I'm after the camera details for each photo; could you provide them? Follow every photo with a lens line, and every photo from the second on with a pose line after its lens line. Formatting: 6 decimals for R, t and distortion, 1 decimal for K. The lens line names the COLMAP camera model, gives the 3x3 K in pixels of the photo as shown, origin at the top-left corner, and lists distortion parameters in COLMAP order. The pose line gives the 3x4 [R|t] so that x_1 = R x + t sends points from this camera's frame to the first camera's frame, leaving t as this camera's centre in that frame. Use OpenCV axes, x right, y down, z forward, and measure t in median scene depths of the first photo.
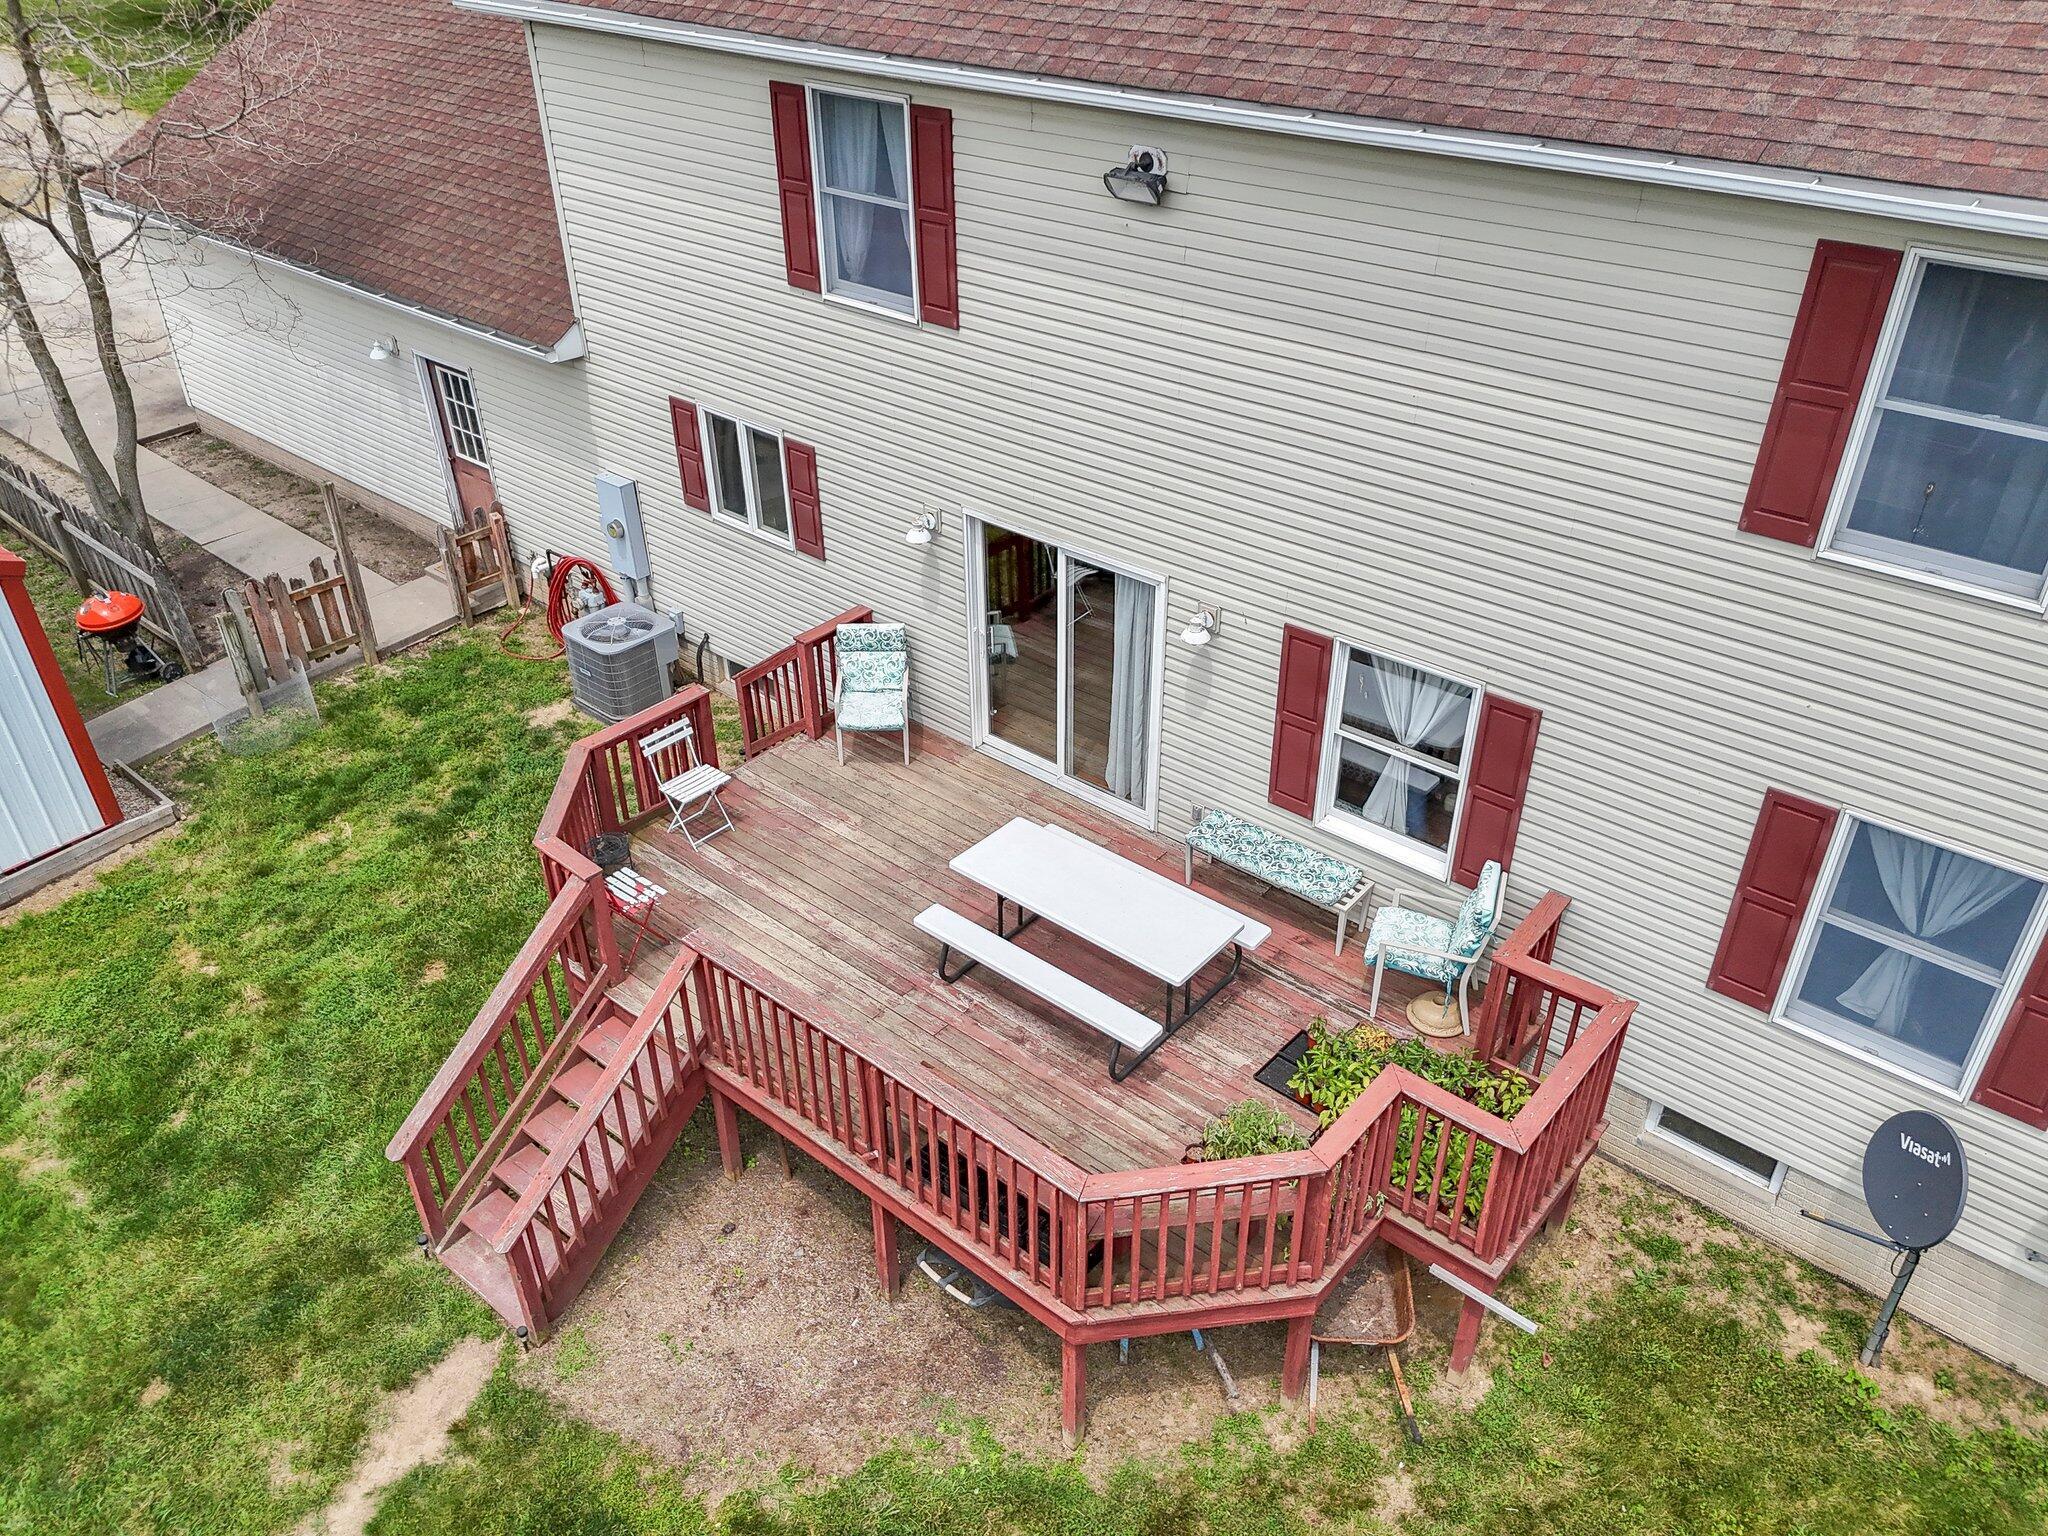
lens RADIAL K [[1502.3, 0, 1021.4], [0, 1502.3, 768.6], [0, 0, 1]] dist [0.074087, -0.069436]
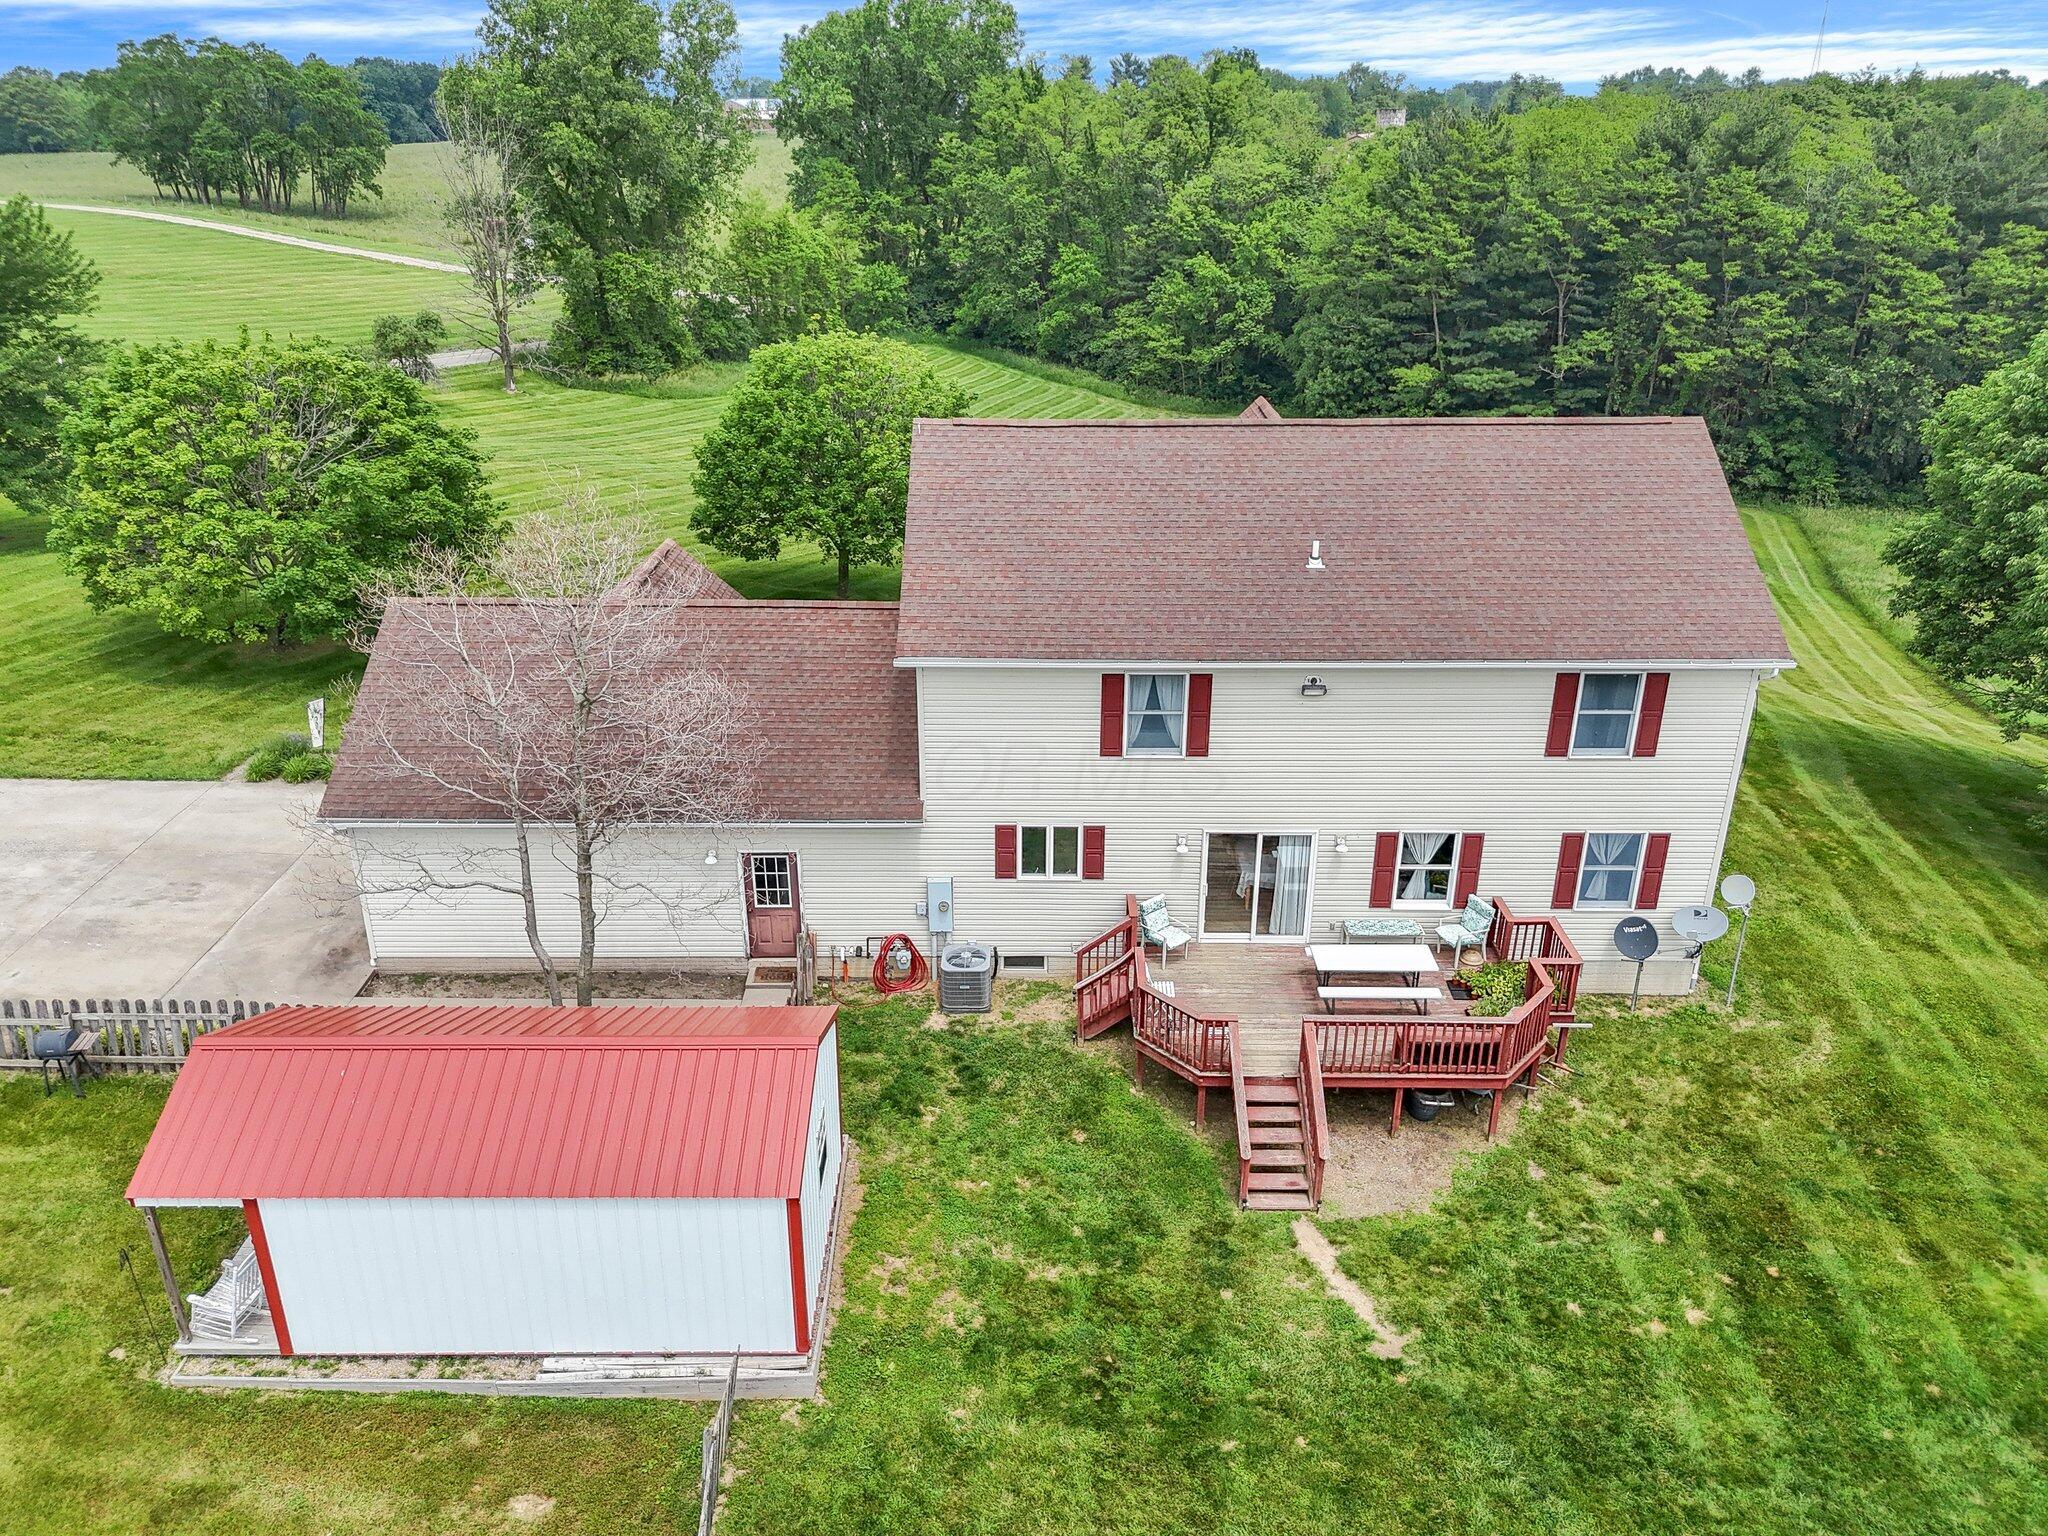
lens RADIAL K [[1502.3, 0, 1021.4], [0, 1502.3, 768.6], [0, 0, 1]] dist [0.074087, -0.069436]
pose [[0.764955, -0.253677, 0.592023, -1.625696], [0.347109, 0.936638, -0.047159, -0.264512], [-0.542549, 0.241571, 0.804540, -0.685047]]
